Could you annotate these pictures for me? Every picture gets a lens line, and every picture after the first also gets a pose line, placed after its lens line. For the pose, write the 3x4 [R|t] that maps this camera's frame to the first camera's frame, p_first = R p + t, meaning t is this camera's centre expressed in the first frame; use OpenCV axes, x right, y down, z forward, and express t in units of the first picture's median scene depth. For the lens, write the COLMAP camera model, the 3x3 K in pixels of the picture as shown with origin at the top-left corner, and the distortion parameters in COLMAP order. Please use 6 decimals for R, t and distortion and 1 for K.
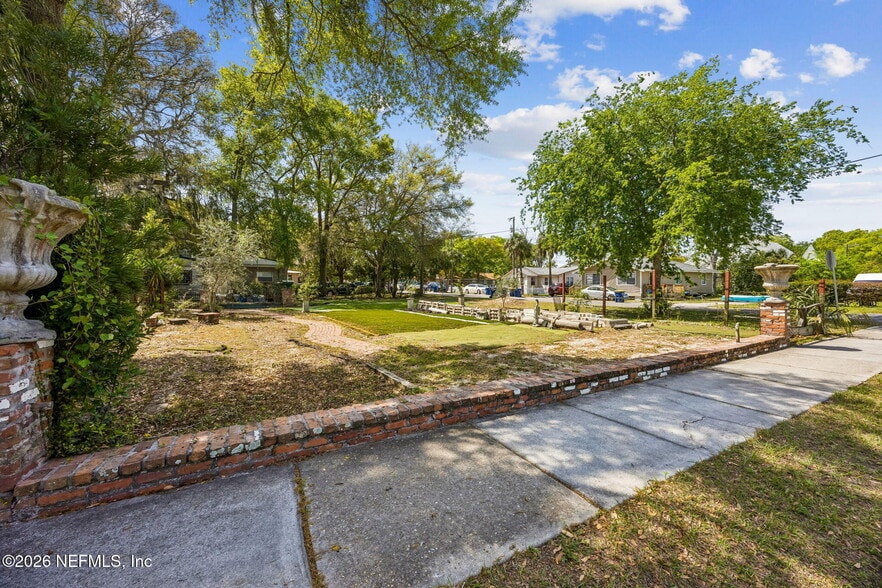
lens RADIAL K [[357.9, 0, 438.6], [0, 357.9, 295.5], [0, 0, 1]] dist [-0.000026, -0.000177]
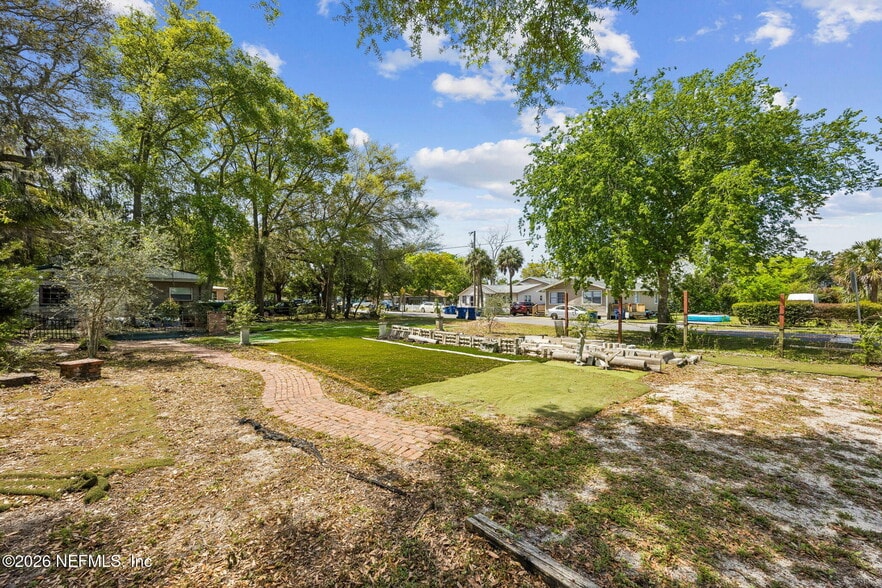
lens RADIAL K [[364.4, 0, 441.3], [0, 364.4, 307.5], [0, 0, 1]] dist [0.000479, 0.000179]
pose [[0.985063, -0.000734, 0.172194, -0.064340], [0.003017, 0.999911, -0.012996, -0.011328], [-0.172169, 0.013321, 0.984977, 0.121591]]
